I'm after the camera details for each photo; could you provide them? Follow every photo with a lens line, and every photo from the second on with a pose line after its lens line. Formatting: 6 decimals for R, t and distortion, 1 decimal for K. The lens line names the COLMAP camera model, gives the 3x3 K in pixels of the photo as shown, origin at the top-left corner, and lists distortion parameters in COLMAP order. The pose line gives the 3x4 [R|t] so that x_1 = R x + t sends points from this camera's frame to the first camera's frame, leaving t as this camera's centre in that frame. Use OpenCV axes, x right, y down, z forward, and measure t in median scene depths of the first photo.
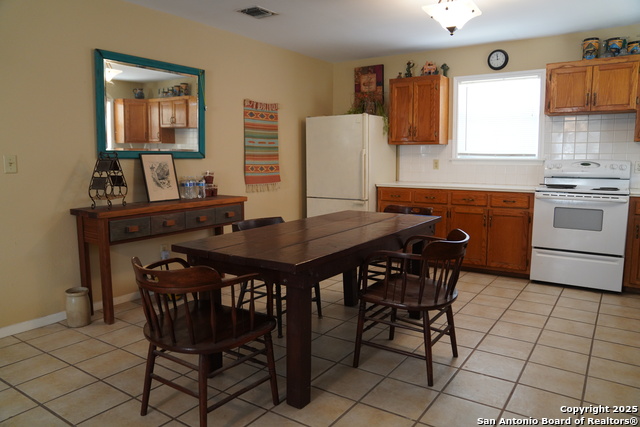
lens RADIAL K [[465.0, 0, 317.9], [0, 465.0, 209.8], [0, 0, 1]] dist [-0.058021, 0.008312]
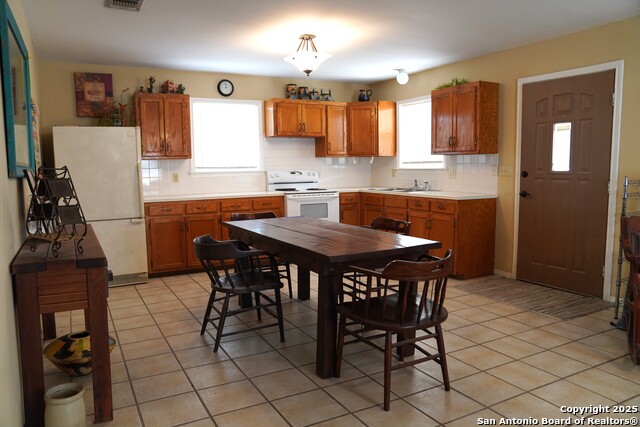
lens RADIAL K [[465.0, 0, 318.0], [0, 465.0, 215.8], [0, 0, 1]] dist [-0.058021, 0.008312]
pose [[0.466351, -0.103088, 0.878573, -0.573045], [0.115855, 0.991749, 0.054871, -0.035082], [-0.876981, 0.076198, 0.474446, 0.237811]]
